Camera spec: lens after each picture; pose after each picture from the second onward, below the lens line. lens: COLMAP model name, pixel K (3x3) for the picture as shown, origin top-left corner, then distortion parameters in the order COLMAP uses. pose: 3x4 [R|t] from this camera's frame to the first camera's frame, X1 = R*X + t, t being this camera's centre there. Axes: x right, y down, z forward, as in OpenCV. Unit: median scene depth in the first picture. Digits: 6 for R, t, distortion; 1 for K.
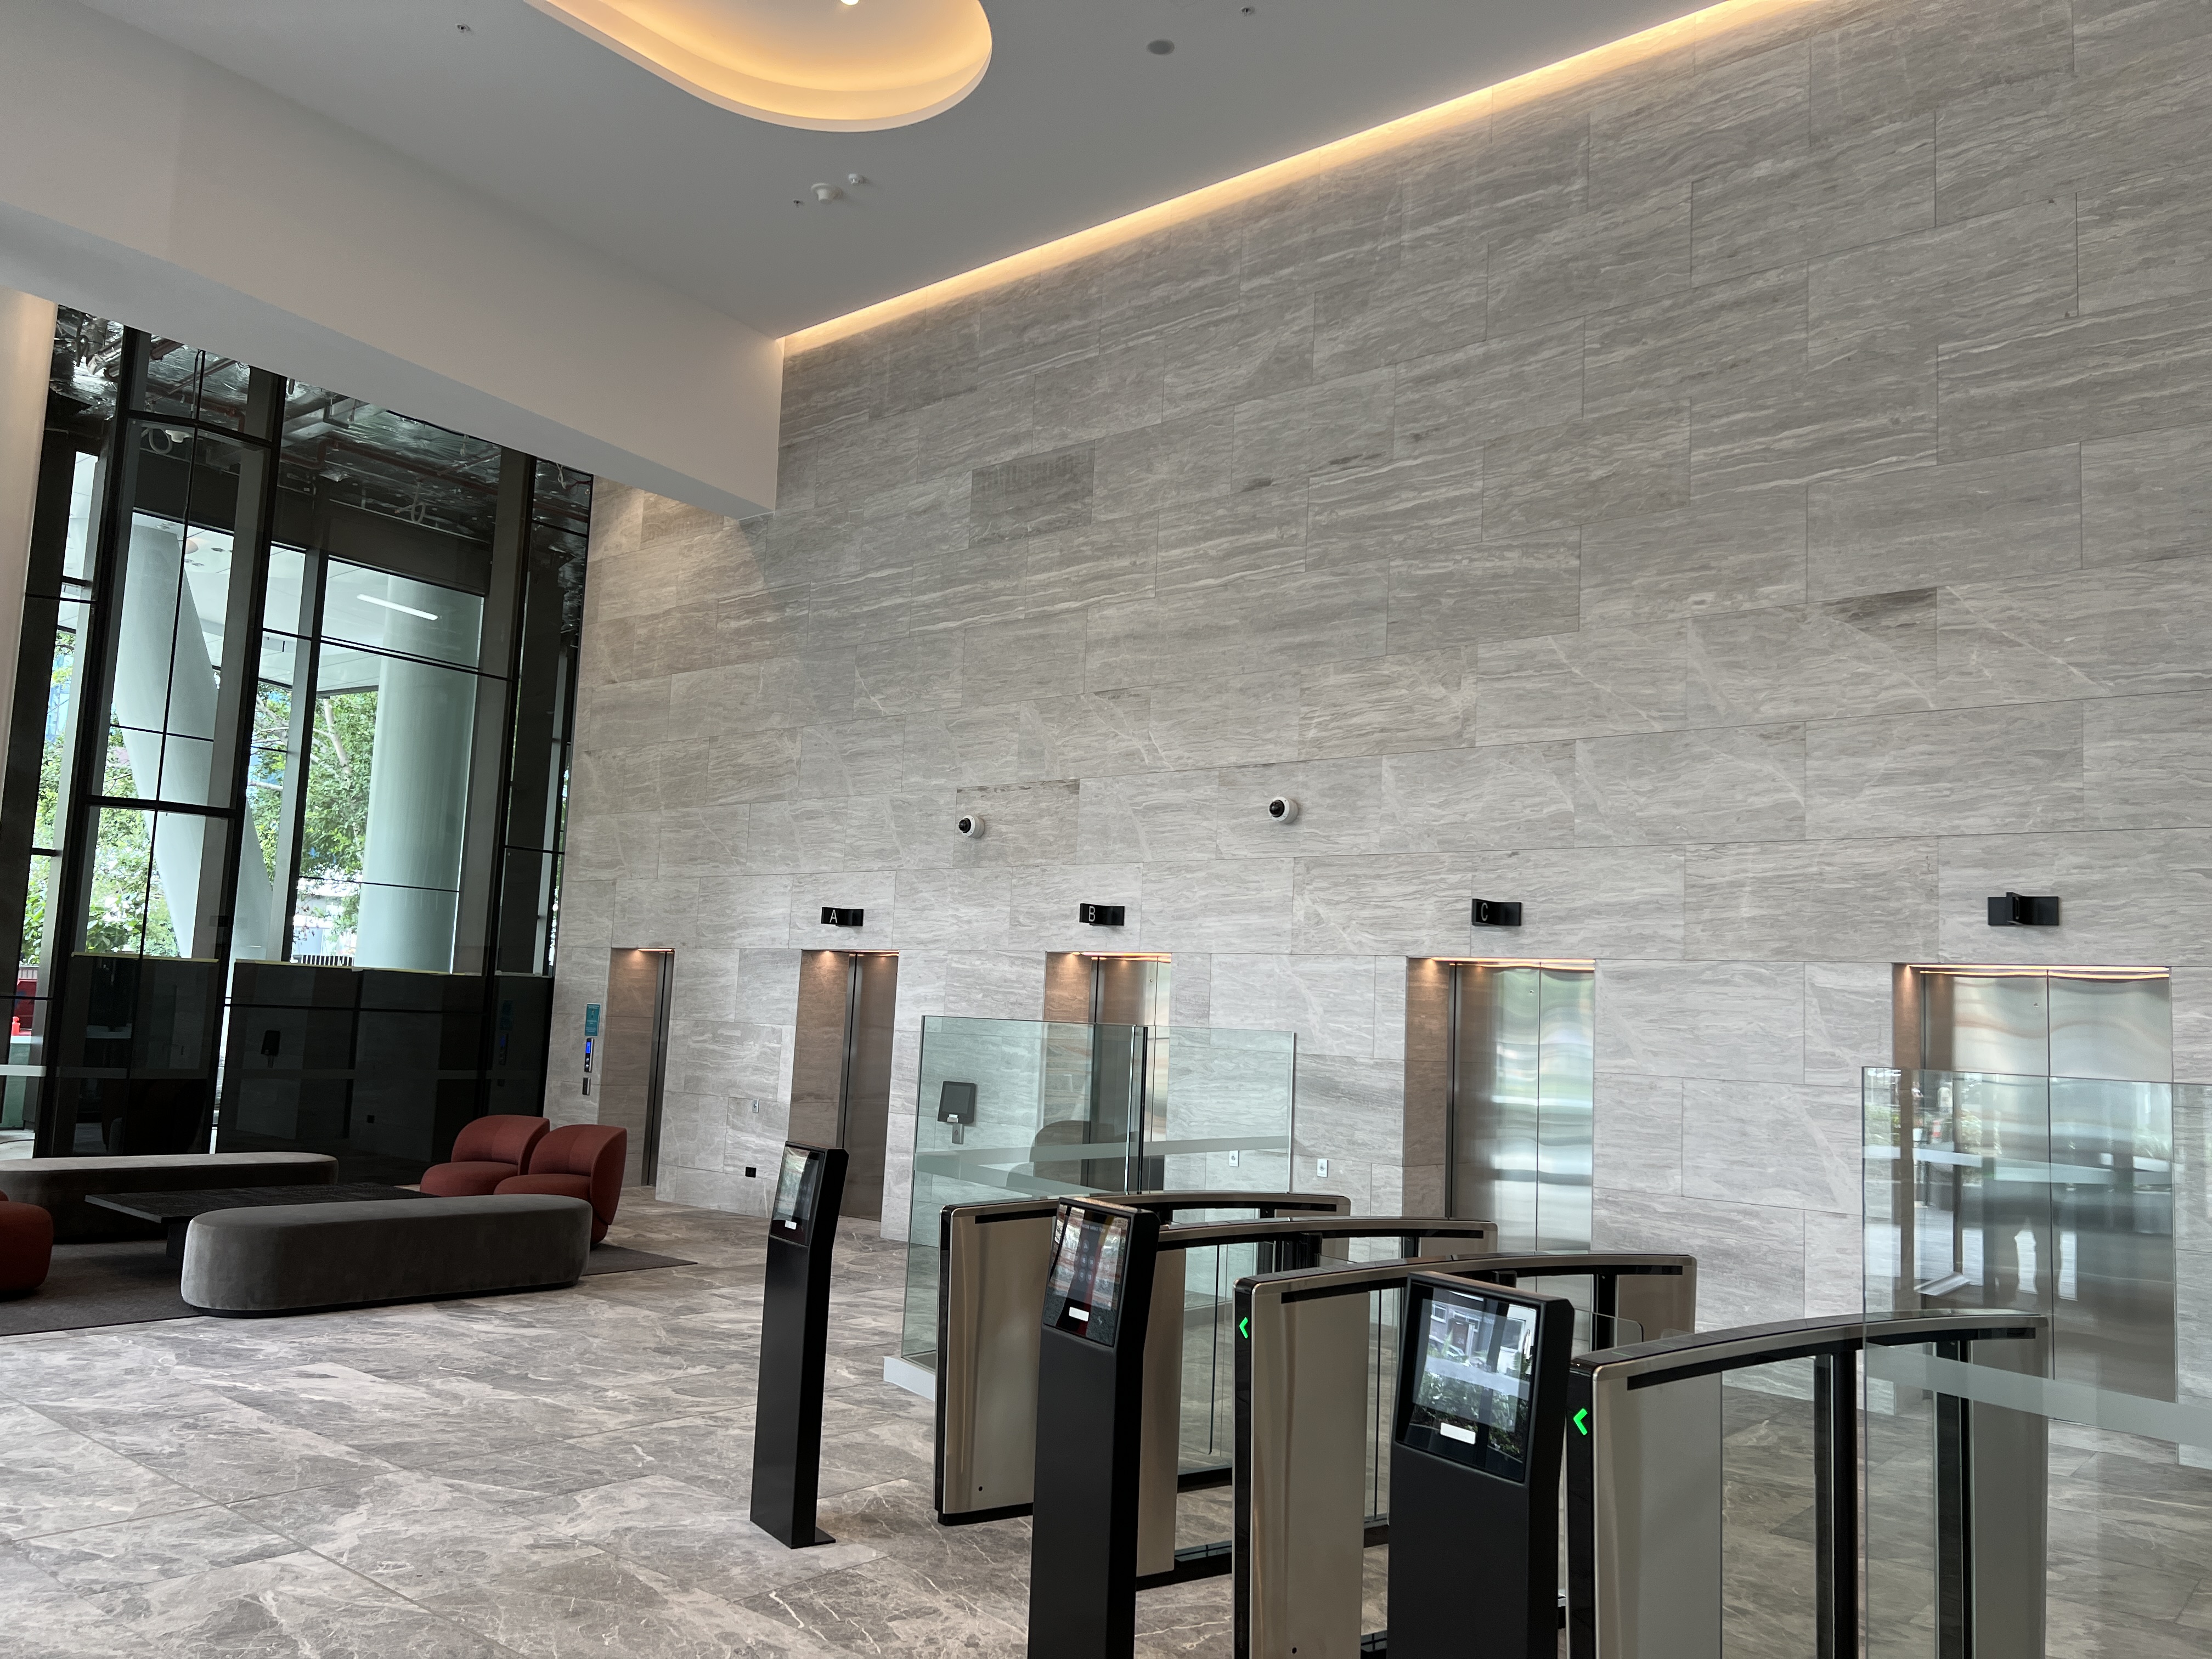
lens RADIAL K [[1670.4, 0, 1114.3], [0, 1670.4, 831.6], [0, 0, 1]] dist [0.012380, -0.001145]
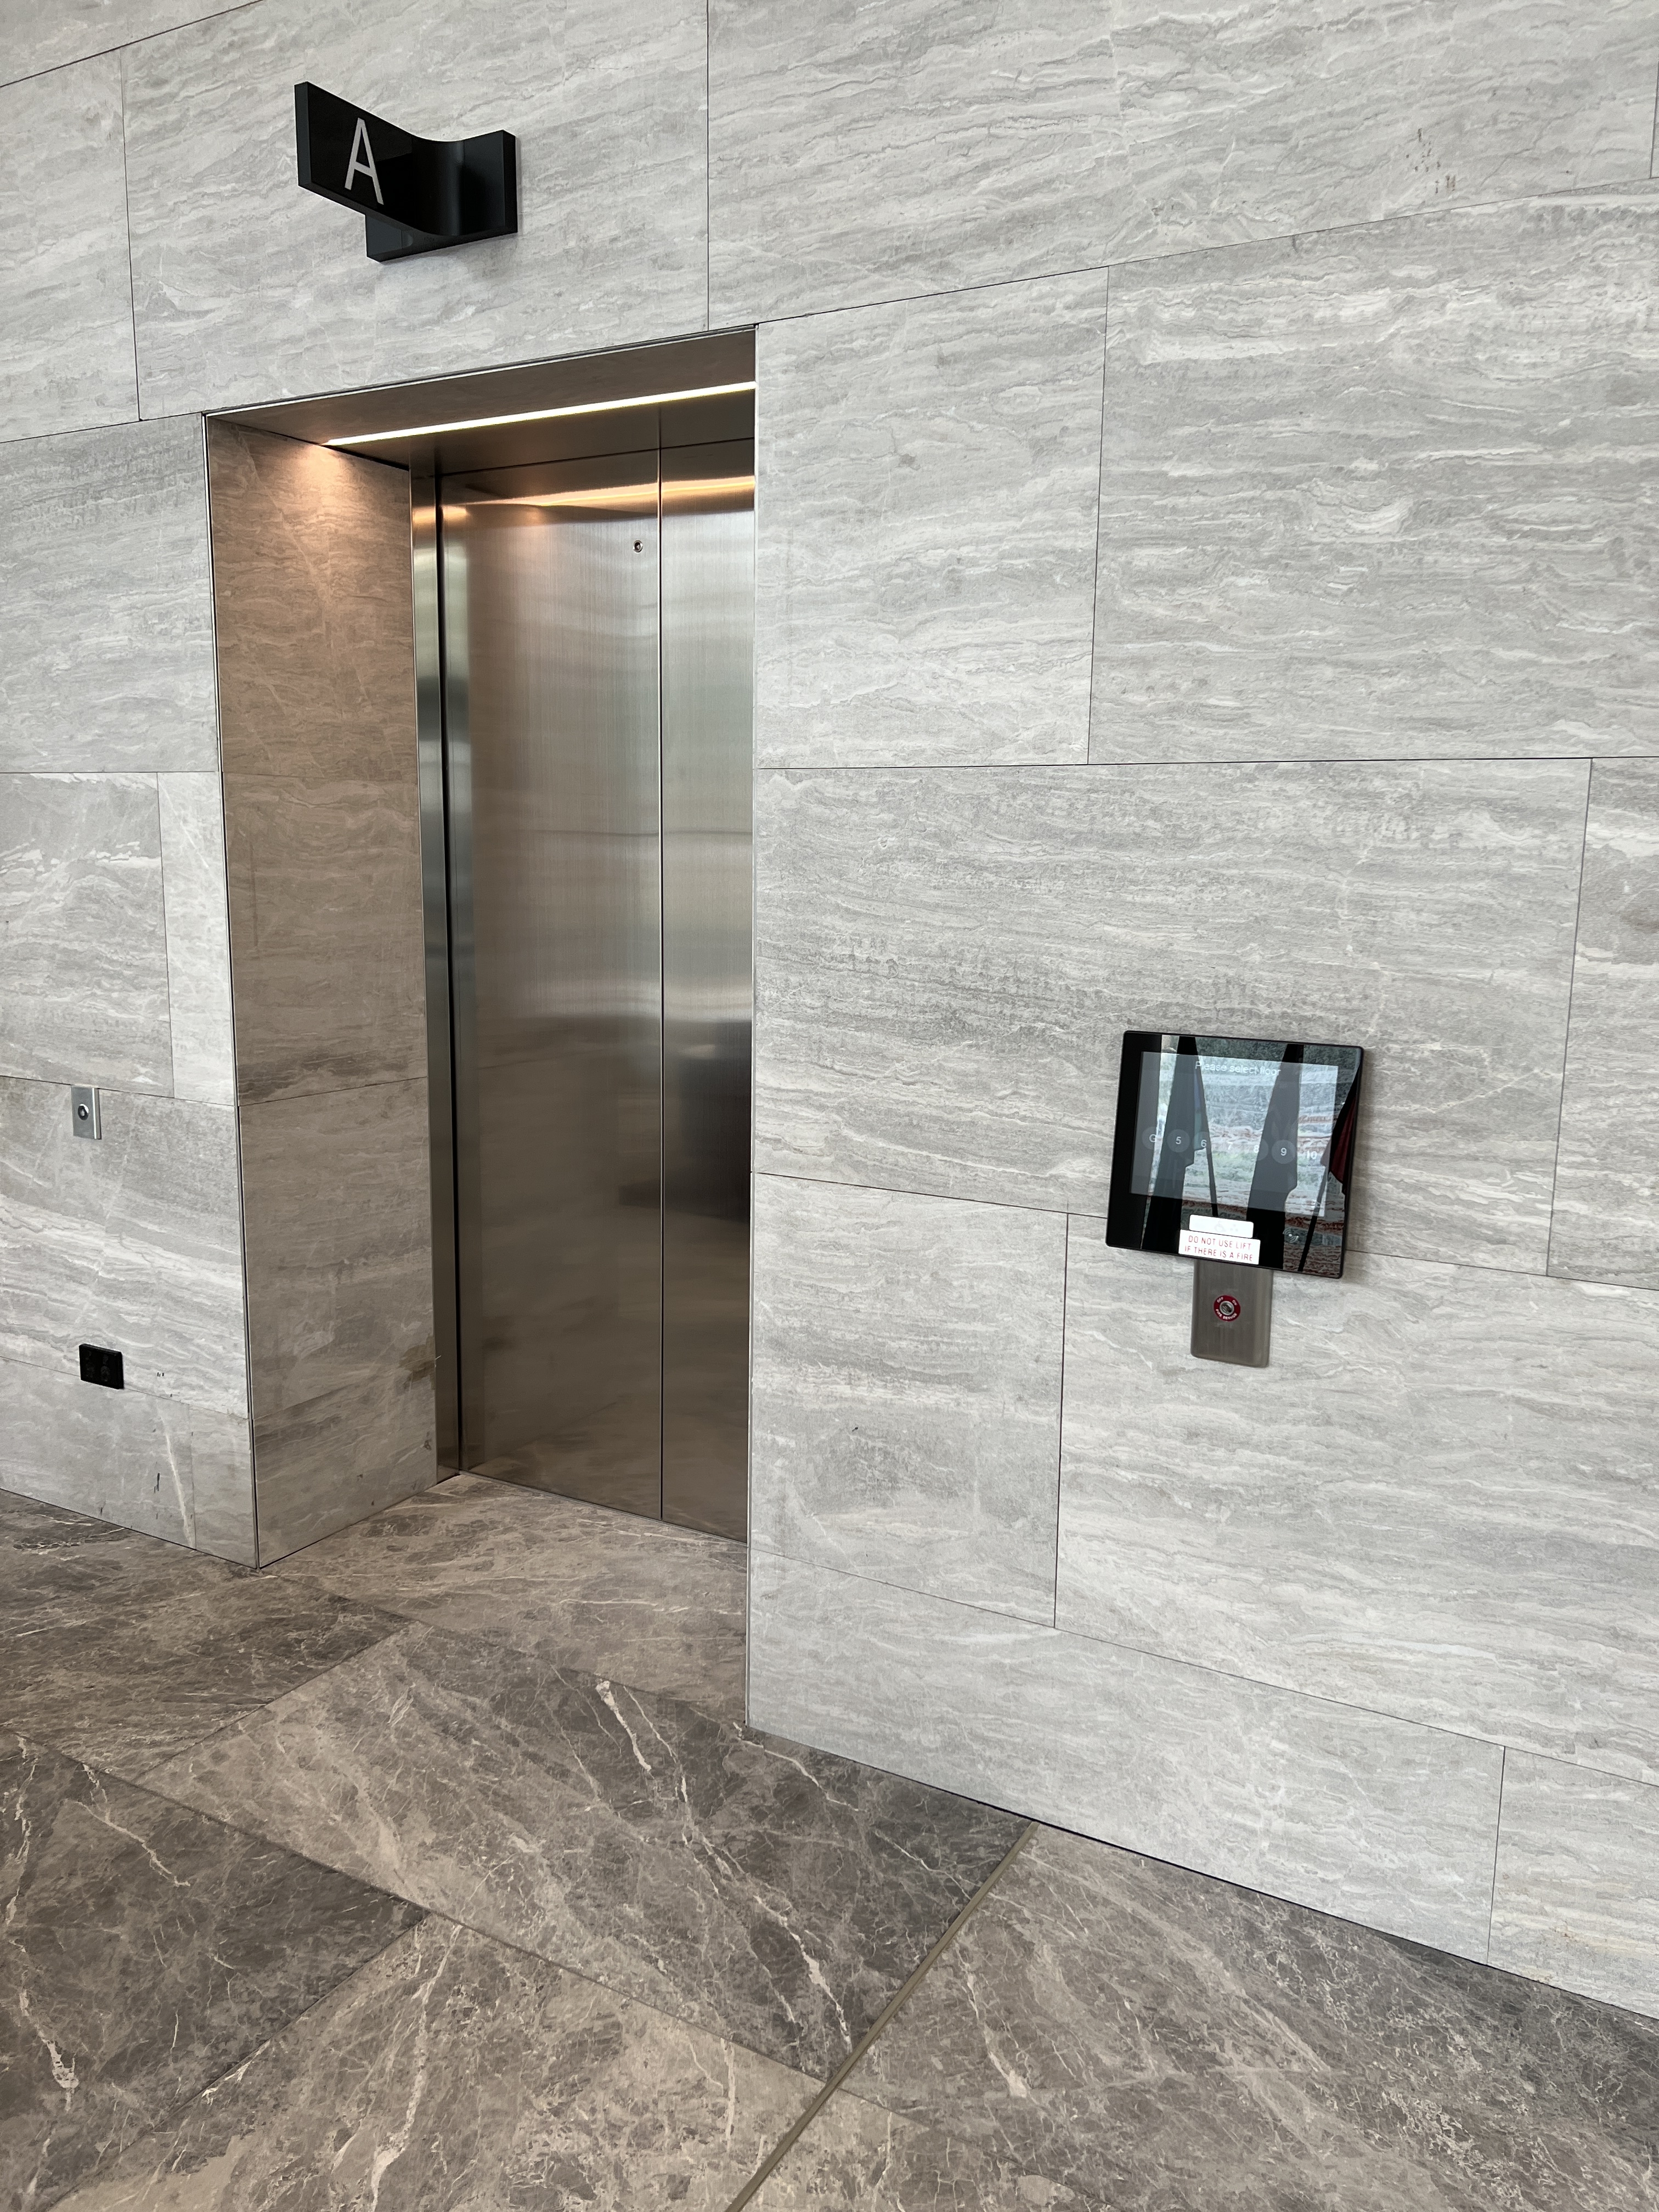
lens RADIAL K [[1670.4, 0, 827.1], [0, 1670.4, 1118.5], [0, 0, 1]] dist [0.012380, -0.001145]
pose [[0.984902, -0.062134, 0.161576, -0.148294], [0.013095, 0.957433, 0.288357, 0.096135], [-0.172615, -0.281888, 0.943792, 0.755135]]
